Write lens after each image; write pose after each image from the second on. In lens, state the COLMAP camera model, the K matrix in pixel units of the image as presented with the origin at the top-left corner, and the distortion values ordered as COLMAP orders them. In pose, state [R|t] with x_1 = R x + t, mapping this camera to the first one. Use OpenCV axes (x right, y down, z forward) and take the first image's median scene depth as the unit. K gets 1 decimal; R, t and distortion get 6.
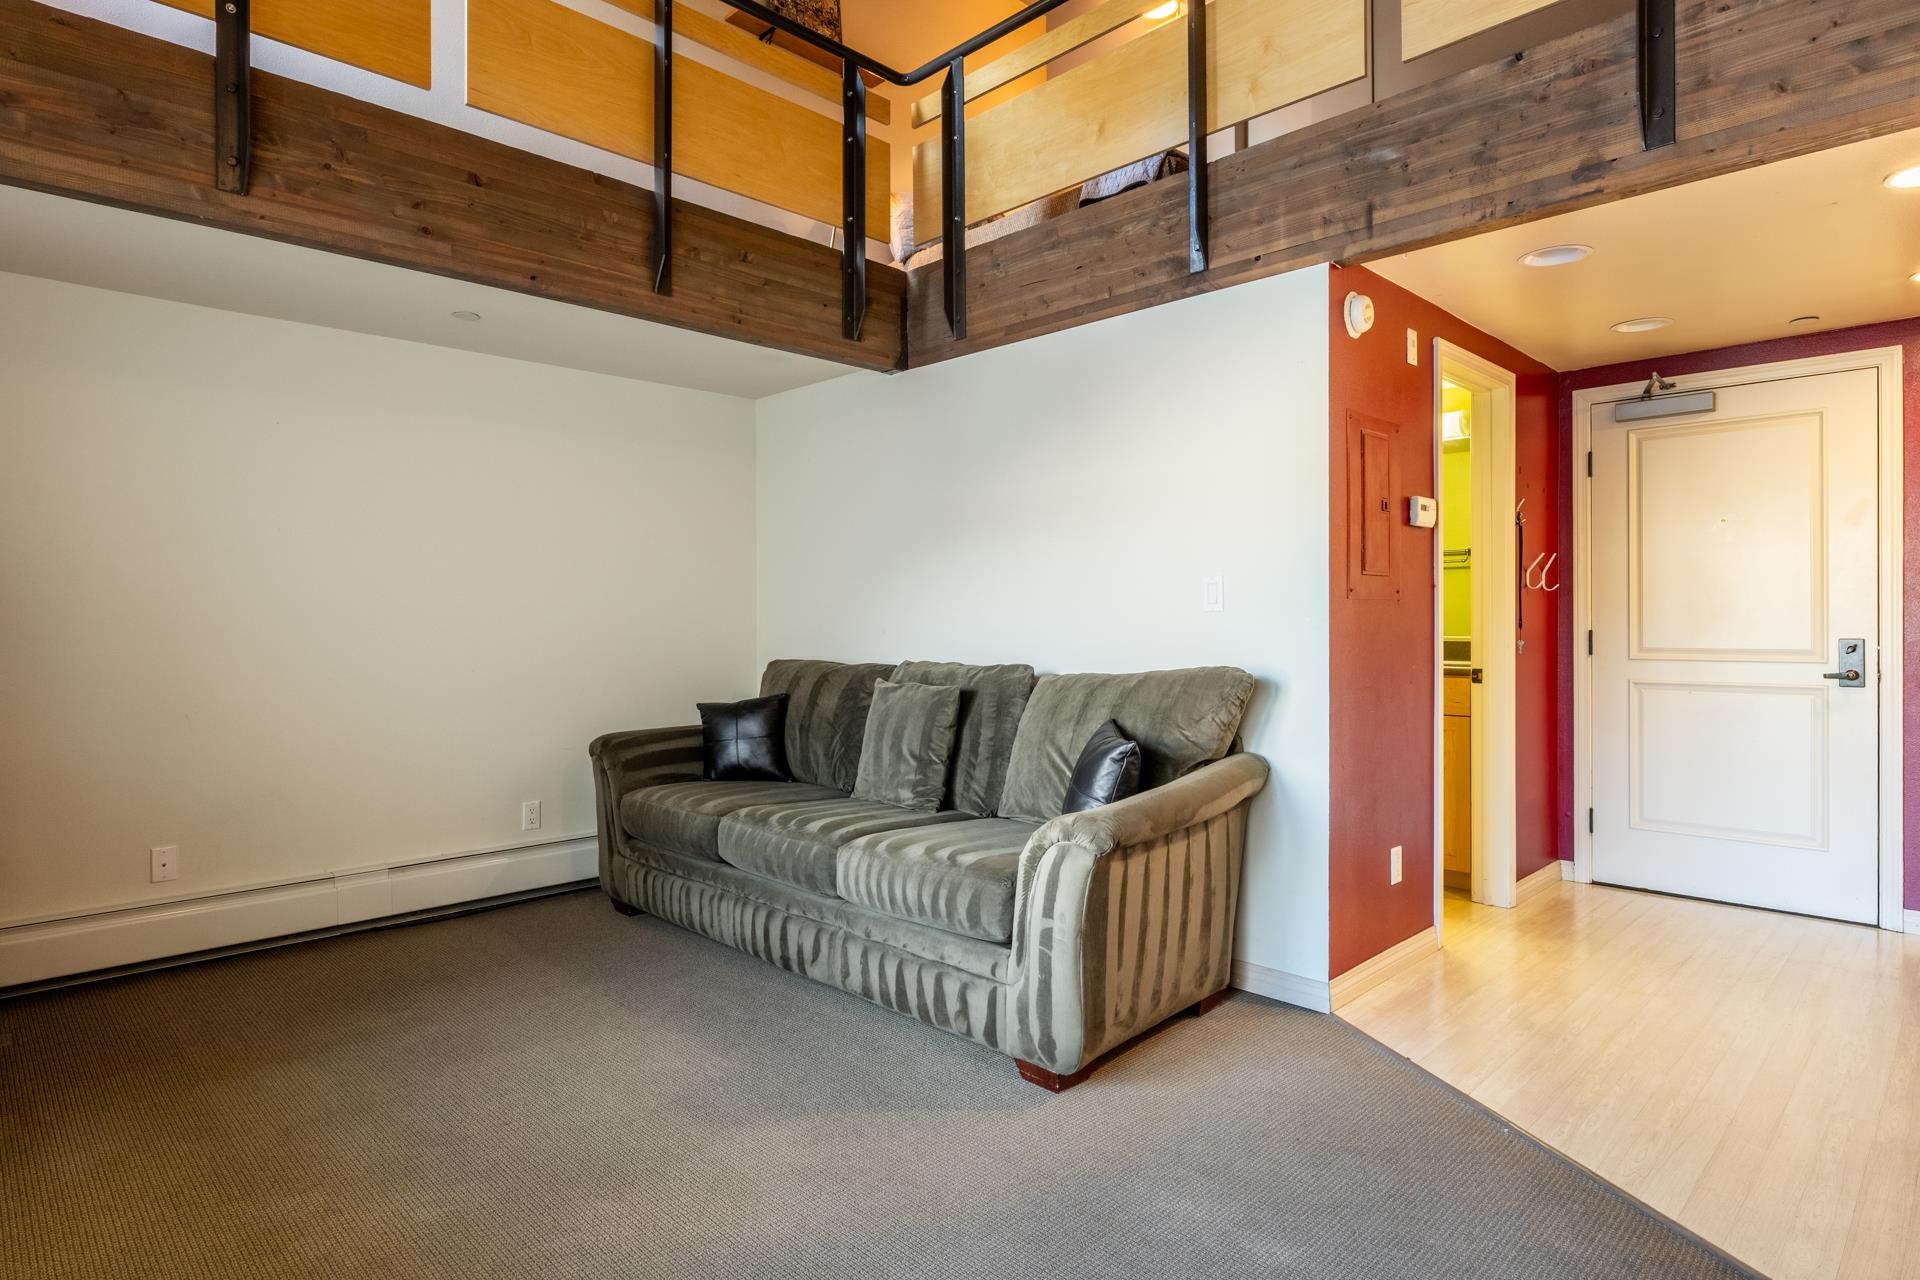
lens RADIAL K [[1057.3, 0, 946.8], [0, 1057.3, 630.8], [0, 0, 1]] dist [-0.001627, -0.001609]
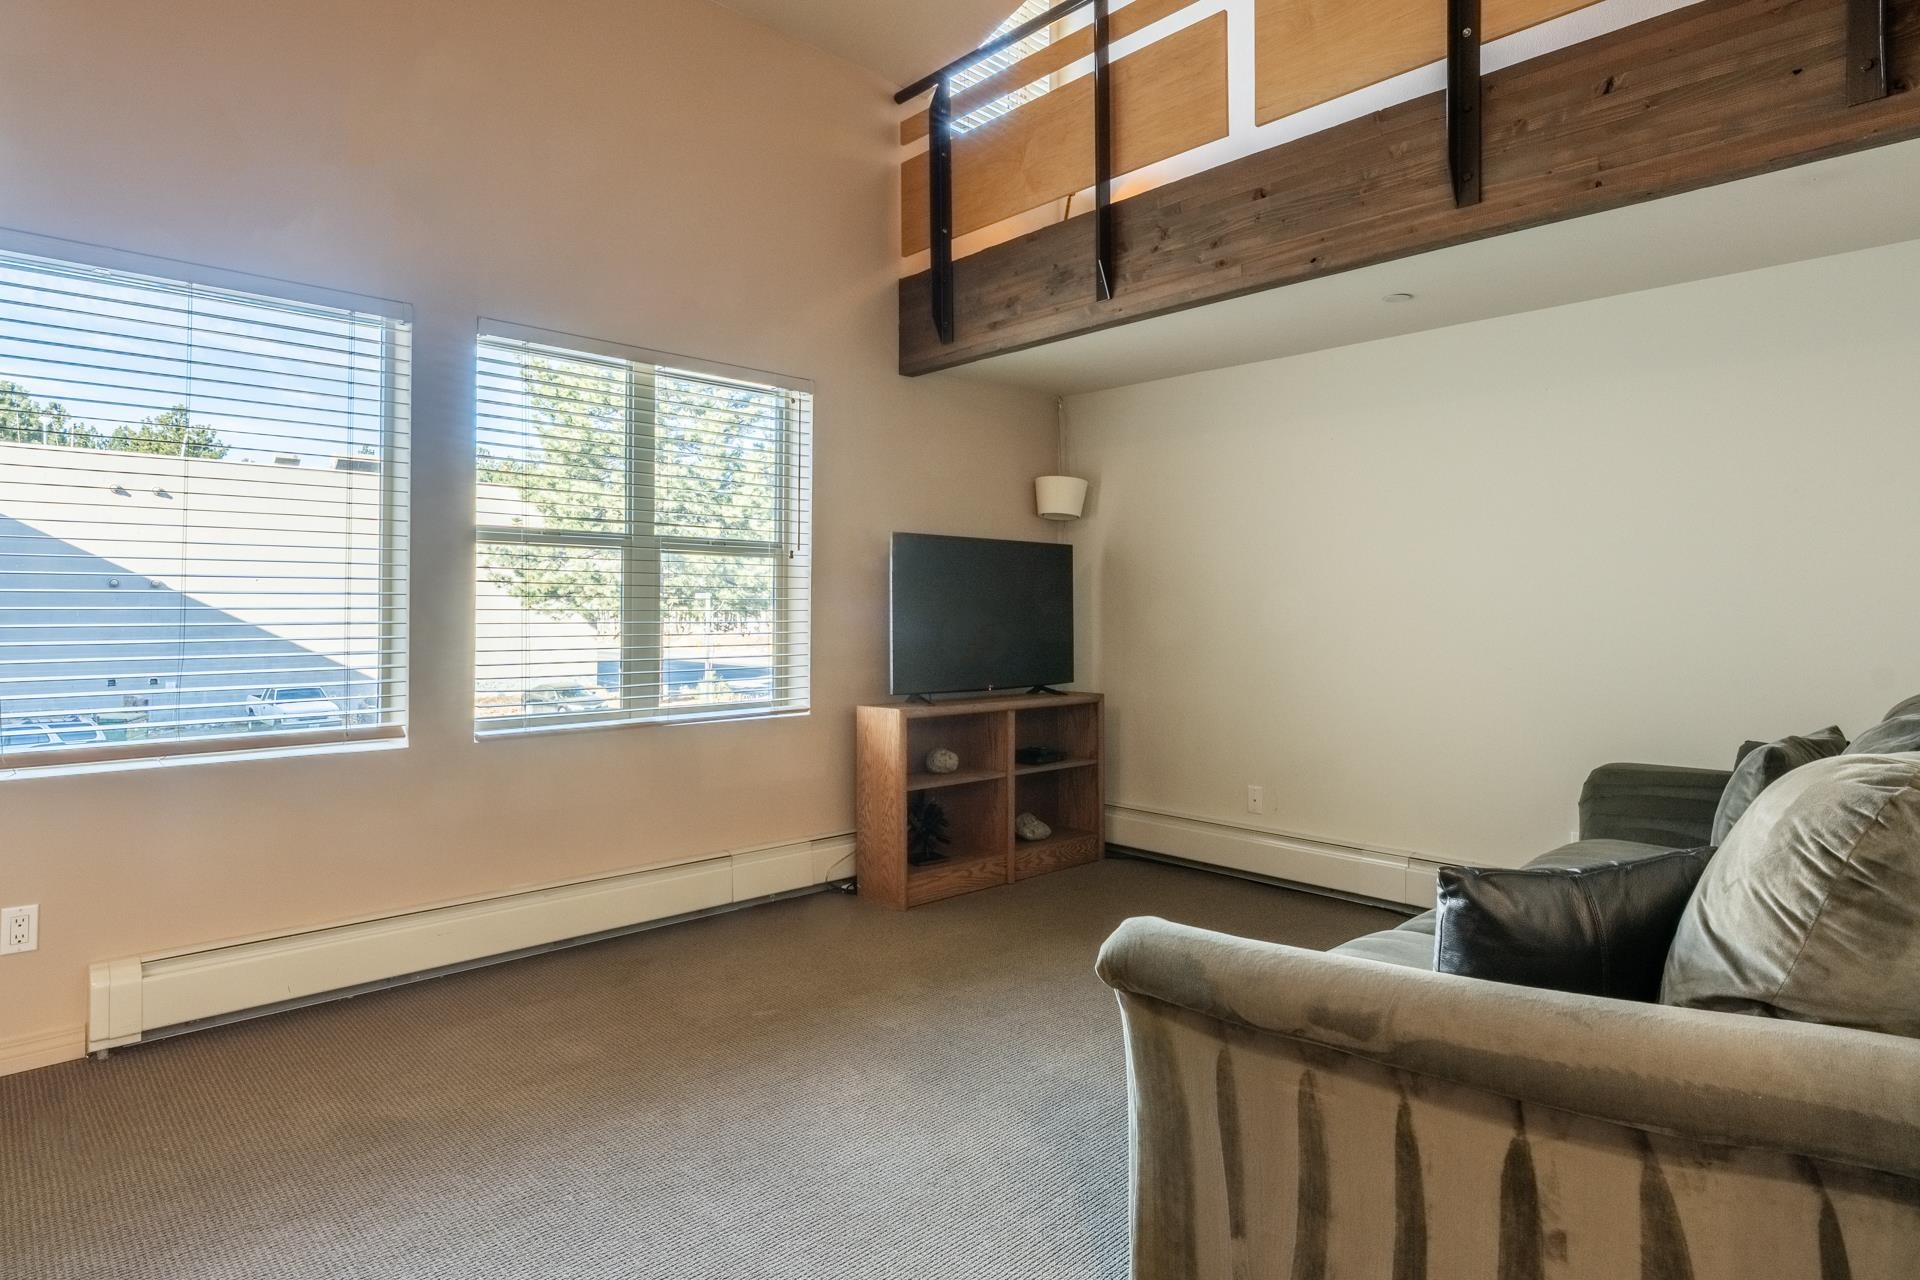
lens RADIAL K [[1046.3, 0, 929.9], [0, 1046.3, 603.8], [0, 0, 1]] dist [-0.002084, -0.001482]
pose [[-0.031003, -0.001645, -0.999518, 0.527989], [-0.016740, 0.999859, -0.001126, -0.009325], [0.999379, 0.016697, -0.031026, 0.617689]]
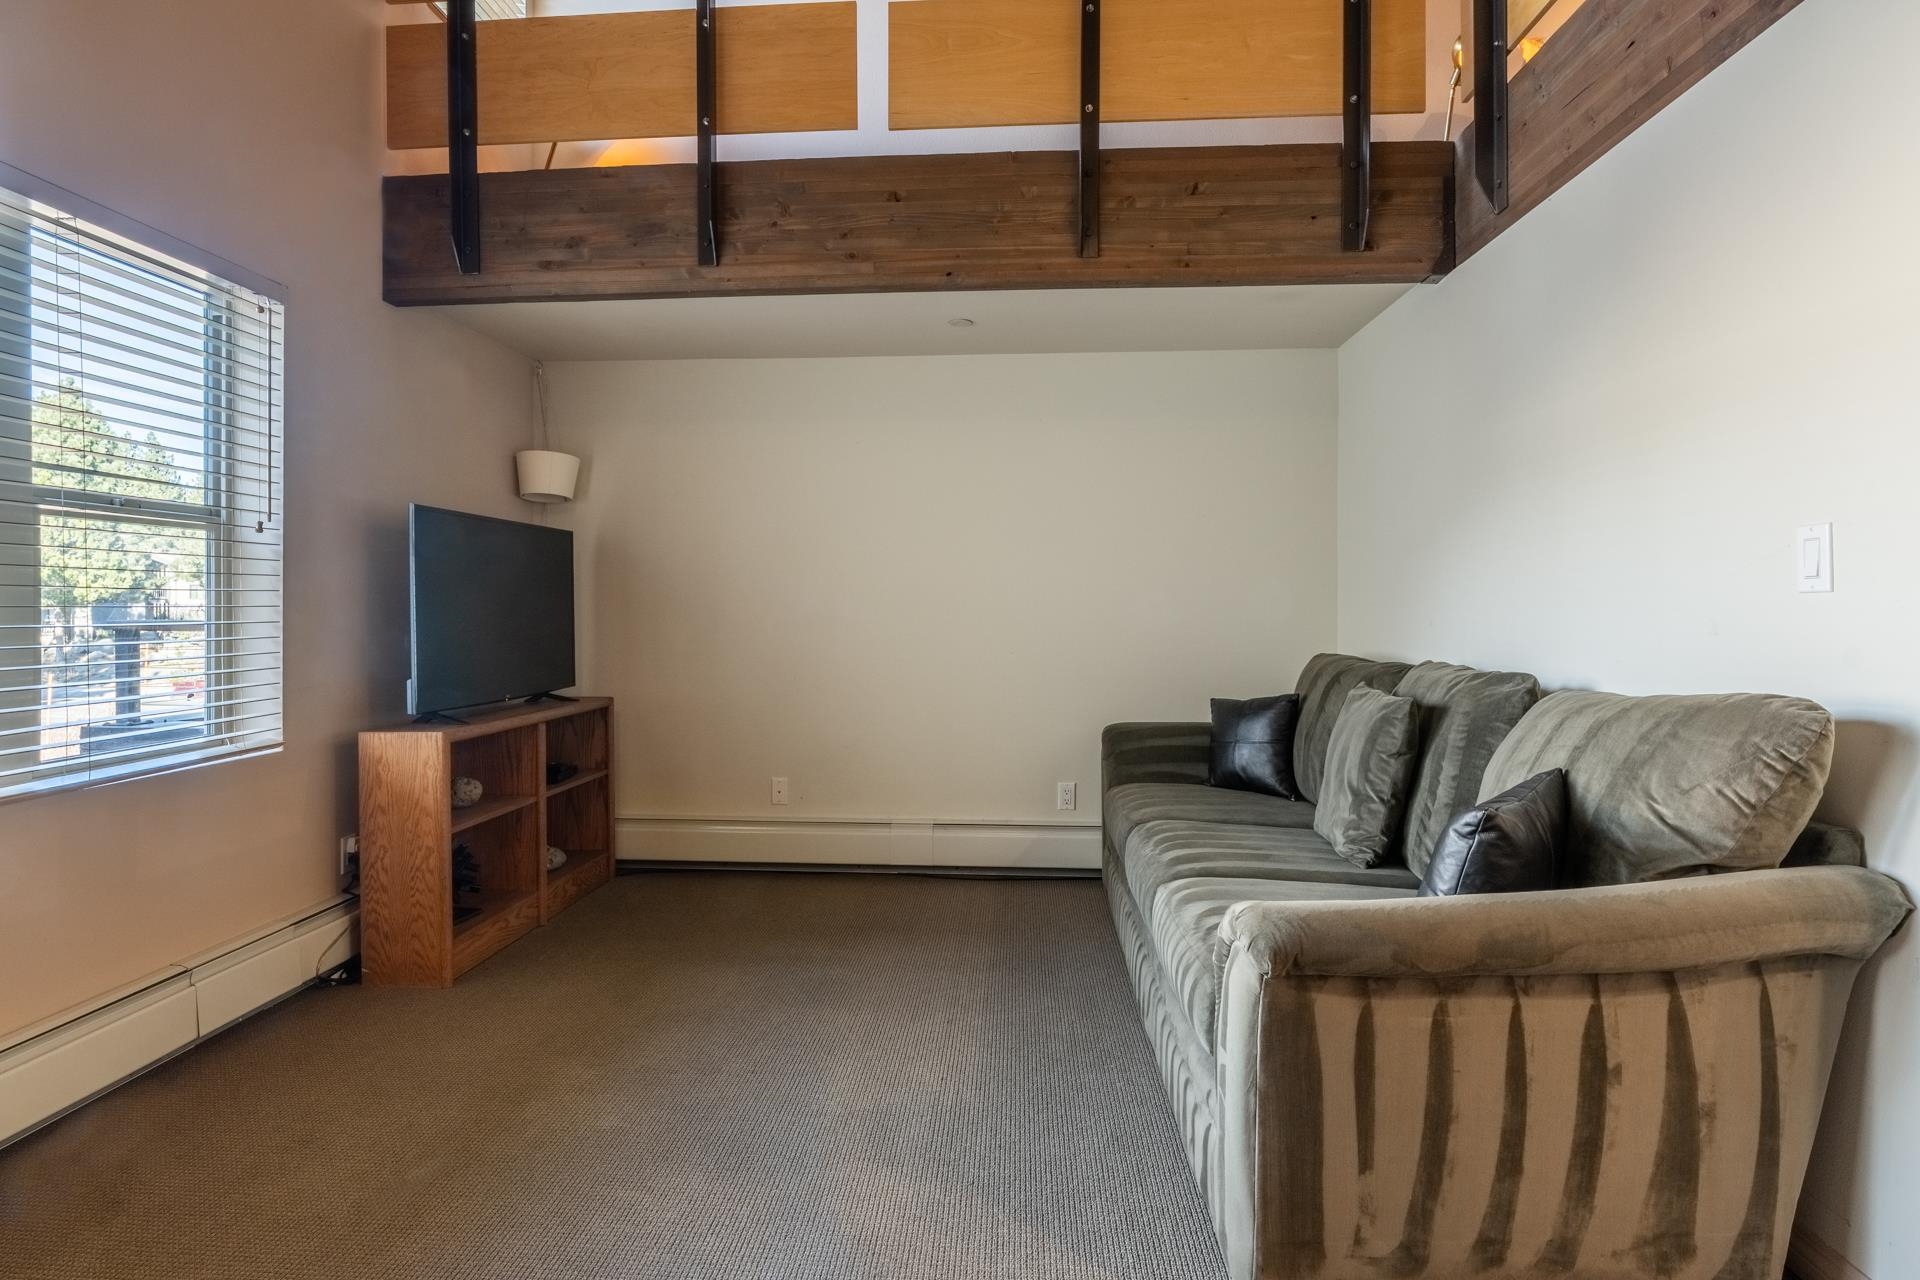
lens RADIAL K [[1024.0, 0, 932.3], [0, 1024.0, 615.6], [0, 0, 1]] dist [-0.001476, -0.001537]
pose [[0.654405, 0.010516, -0.756071, 0.325654], [-0.012109, 0.999921, 0.003427, -0.002520], [0.756048, 0.006913, 0.654480, 0.302486]]
